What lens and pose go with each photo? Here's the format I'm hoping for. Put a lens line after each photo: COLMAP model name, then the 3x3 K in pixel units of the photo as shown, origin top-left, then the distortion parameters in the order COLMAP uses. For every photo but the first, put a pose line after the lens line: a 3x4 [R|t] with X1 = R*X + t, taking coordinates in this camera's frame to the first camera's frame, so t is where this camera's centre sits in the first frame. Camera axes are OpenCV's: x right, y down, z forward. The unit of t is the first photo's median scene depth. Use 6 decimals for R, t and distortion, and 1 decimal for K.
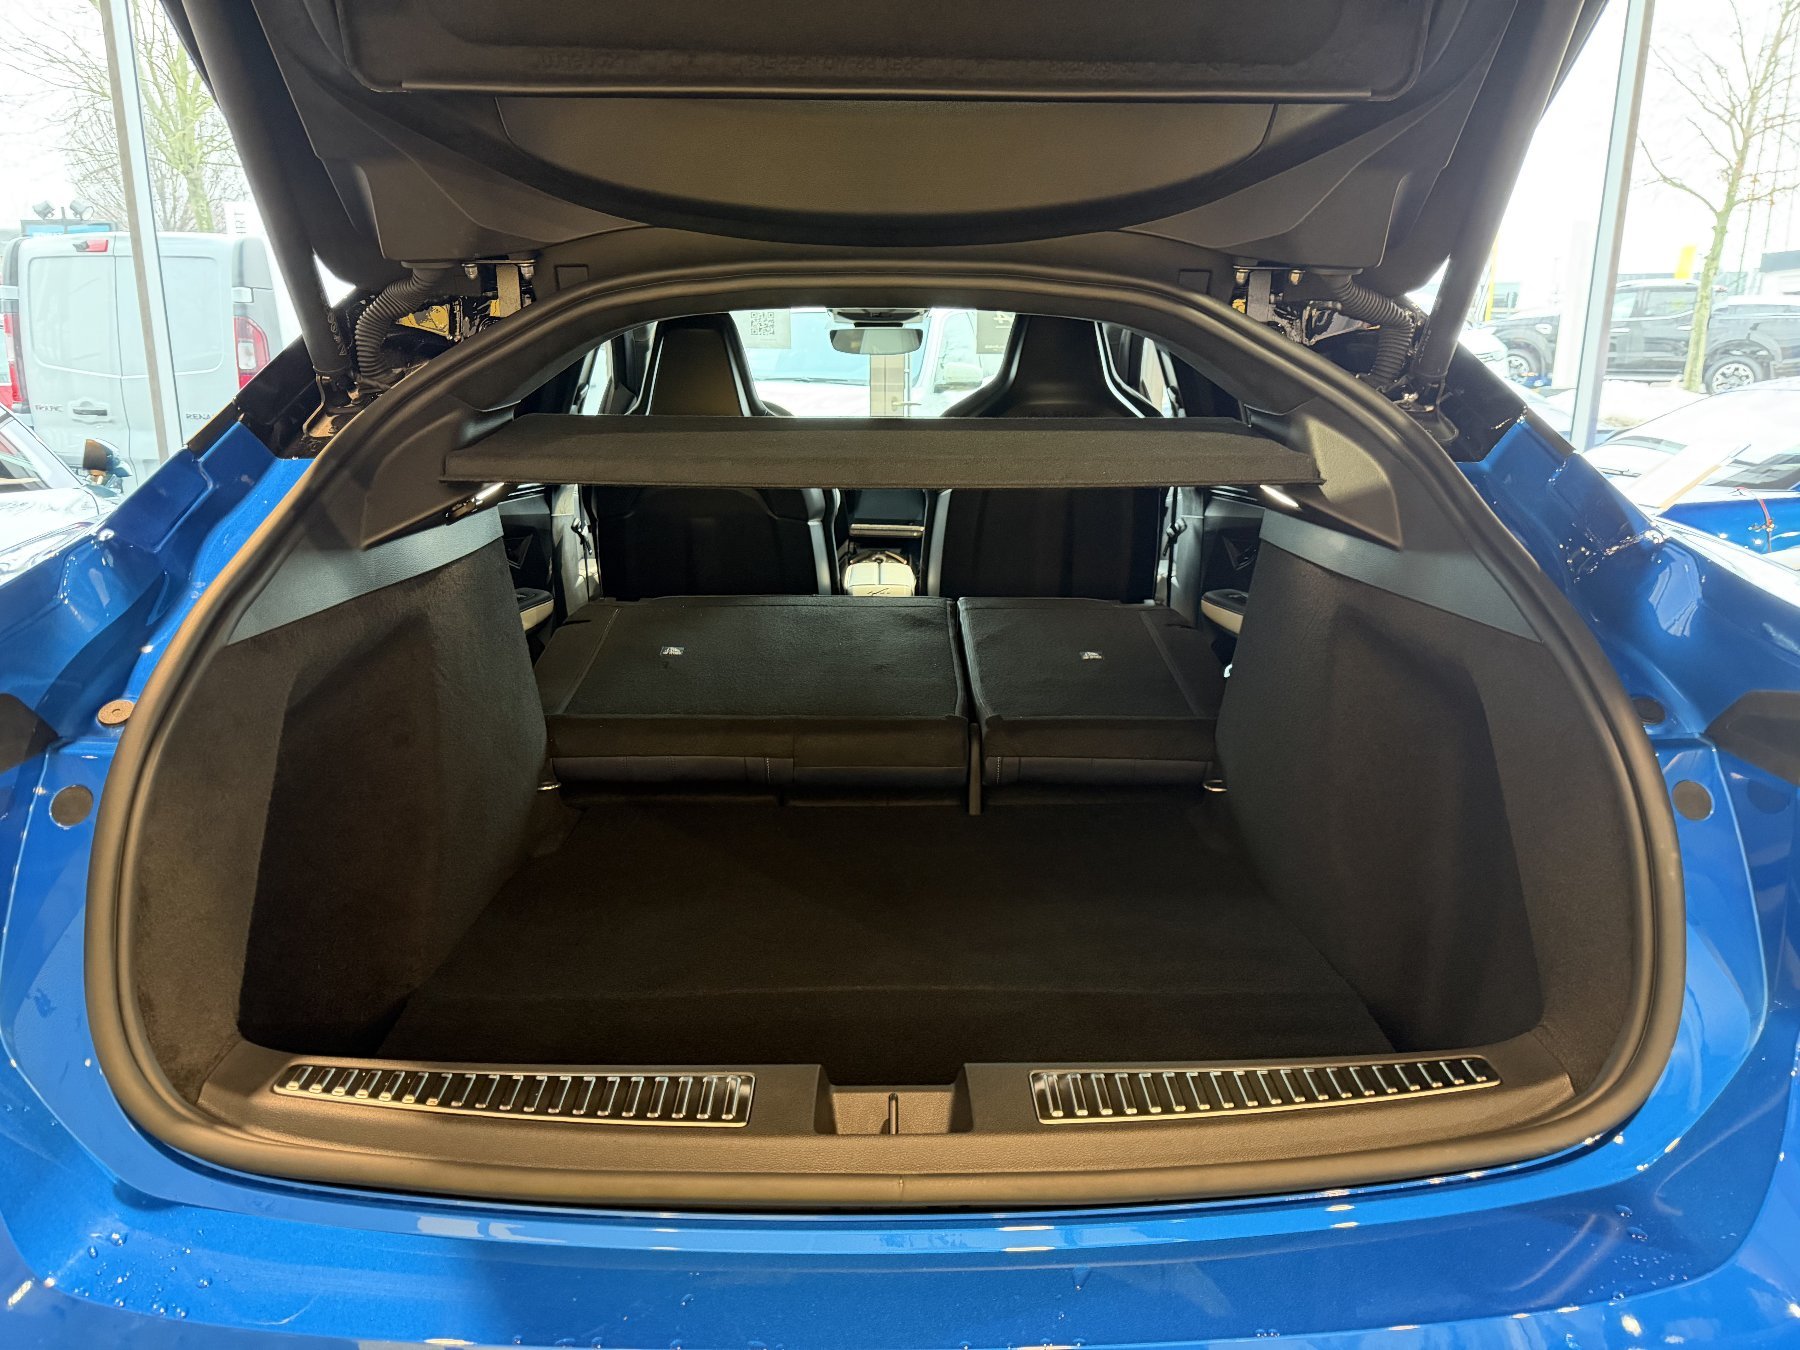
lens RADIAL K [[1277.5, 0, 905.8], [0, 1277.5, 688.1], [0, 0, 1]] dist [0.020937, -0.020996]
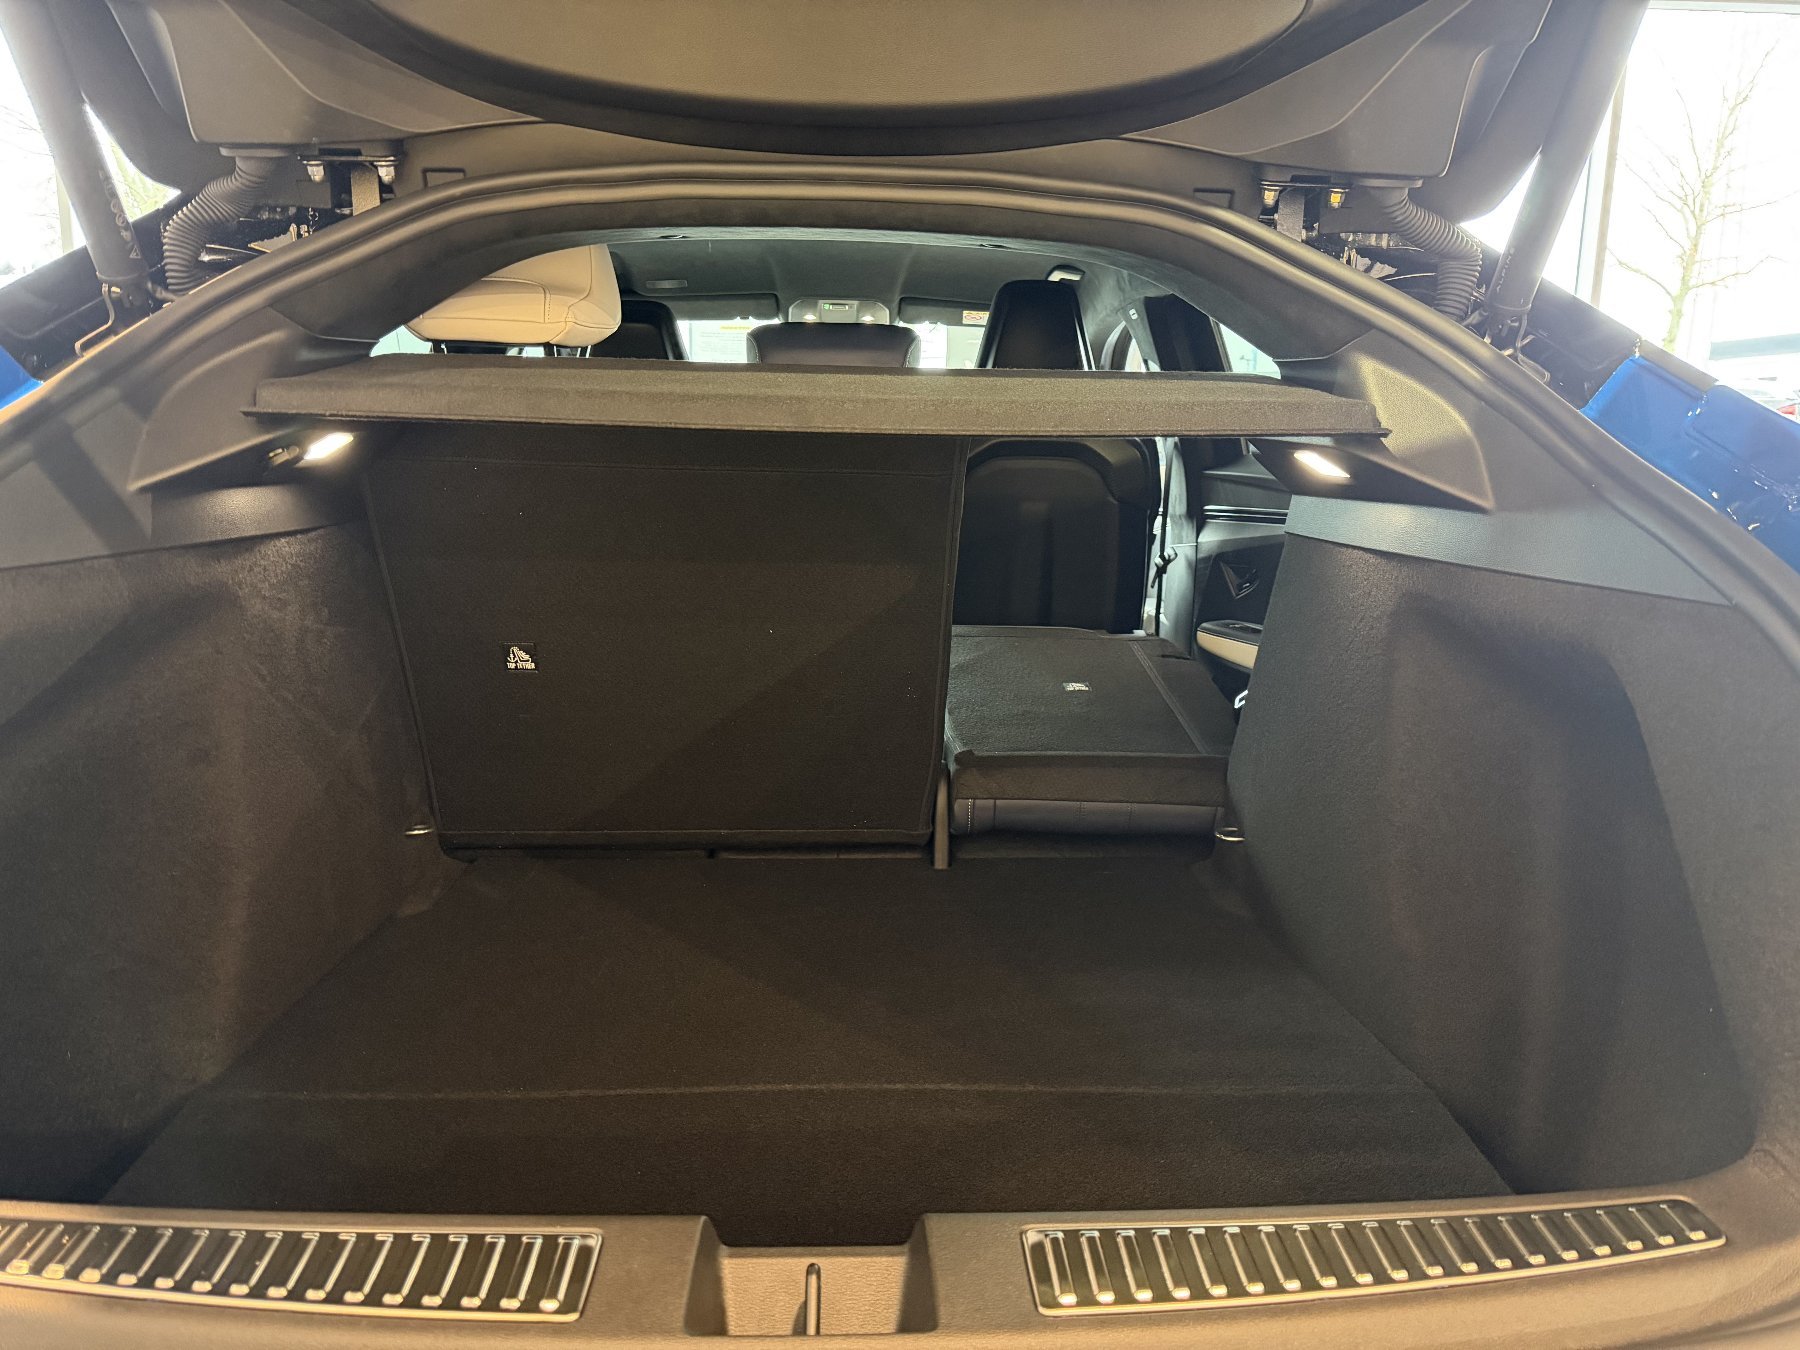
lens RADIAL K [[1277.5, 0, 899.0], [0, 1277.5, 678.5], [0, 0, 1]] dist [0.020937, -0.020996]
pose [[0.999745, 0.008833, 0.020768, 0.011478], [-0.007424, 0.997728, -0.066967, 0.042986], [-0.021312, 0.066796, 0.997539, 0.220000]]
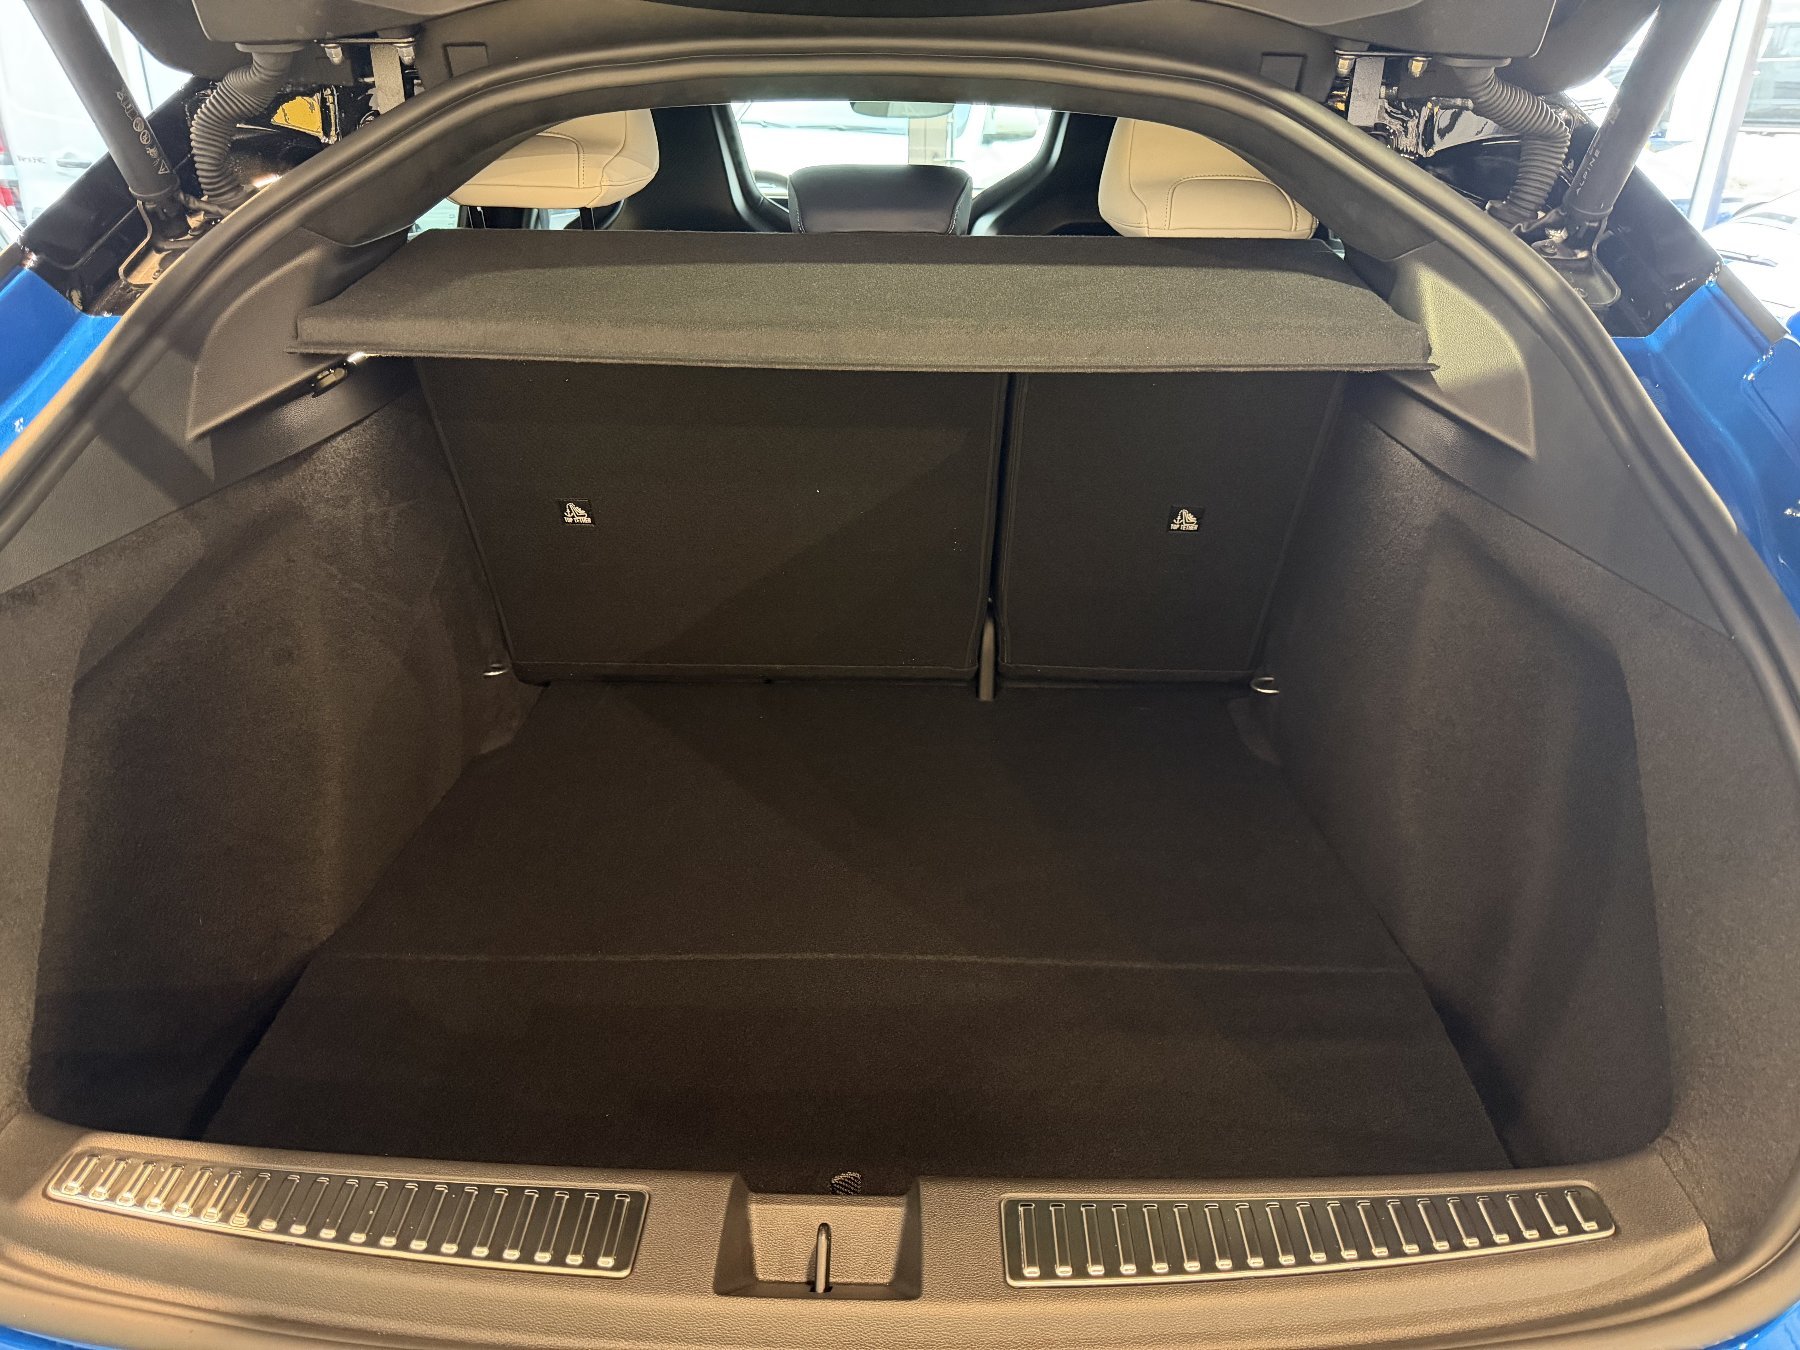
lens RADIAL K [[1277.5, 0, 904.7], [0, 1277.5, 678.7], [0, 0, 1]] dist [0.020937, -0.020996]
pose [[0.999180, 0.022173, -0.033876, 0.038892], [-0.015920, 0.984472, 0.174818, -0.098322], [0.037227, -0.174135, 0.984018, 0.194623]]
